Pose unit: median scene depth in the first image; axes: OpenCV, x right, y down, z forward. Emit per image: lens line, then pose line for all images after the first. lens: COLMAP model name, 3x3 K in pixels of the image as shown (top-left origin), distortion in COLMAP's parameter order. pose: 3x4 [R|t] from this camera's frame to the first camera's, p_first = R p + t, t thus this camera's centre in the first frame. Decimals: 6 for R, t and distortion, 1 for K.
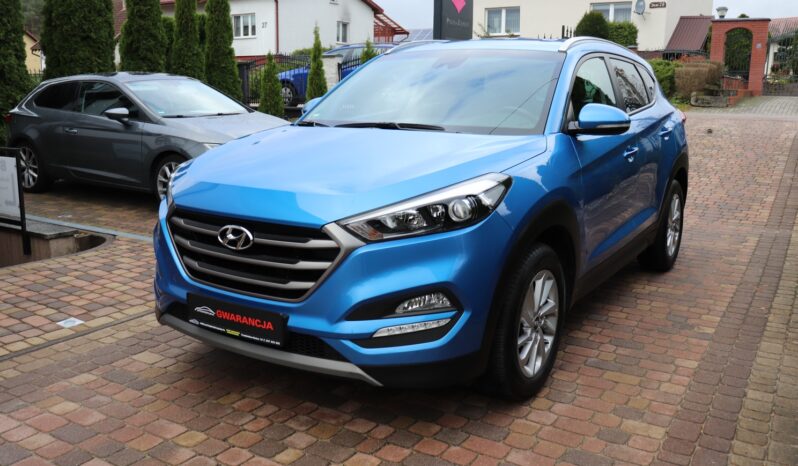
lens RADIAL K [[729.6, 0, 399.0], [0, 729.6, 233.0], [0, 0, 1]] dist [-0.079341, 0.010776]
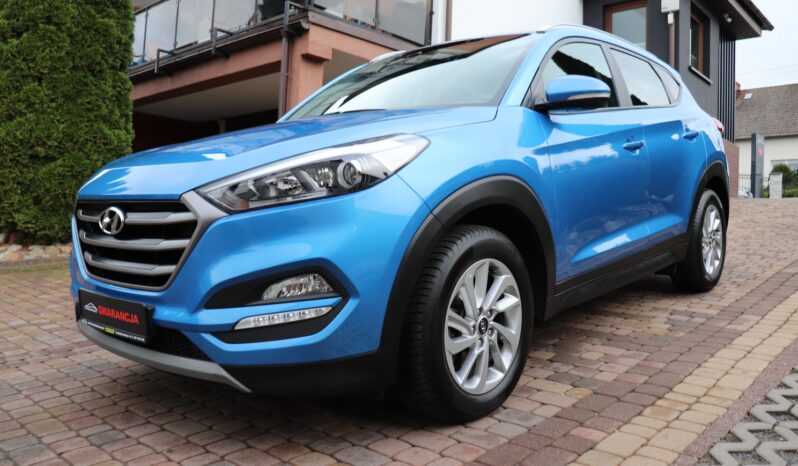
lens RADIAL K [[670.3, 0, 399.0], [0, 670.3, 233.0], [0, 0, 1]] dist [-0.173385, 0.171525]
pose [[0.985018, -0.031742, -0.169508, 0.264548], [0.013606, 0.994155, -0.107101, 0.115248], [0.171917, 0.103190, 0.979692, 0.296538]]
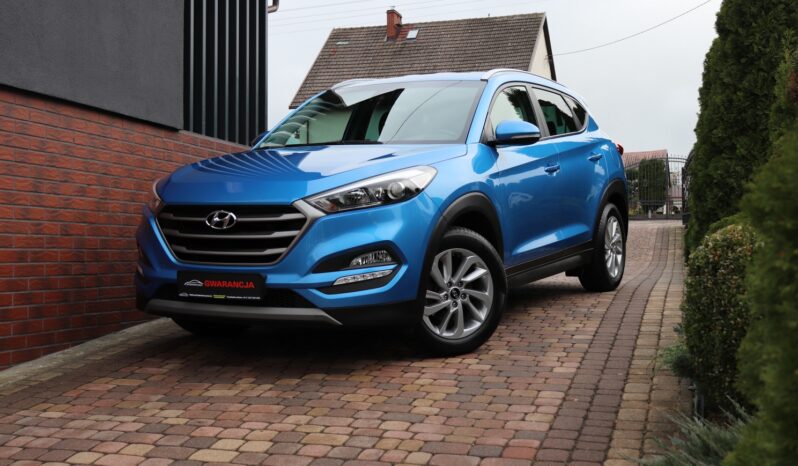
lens RADIAL K [[960.1, 0, 372.5], [0, 960.1, 237.4], [0, 0, 1]] dist [0.299945, -0.003246]
pose [[0.998539, -0.038385, 0.038036, -0.027381], [0.043275, 0.989567, -0.137419, 0.291666], [-0.032364, 0.138864, 0.989783, -0.704952]]
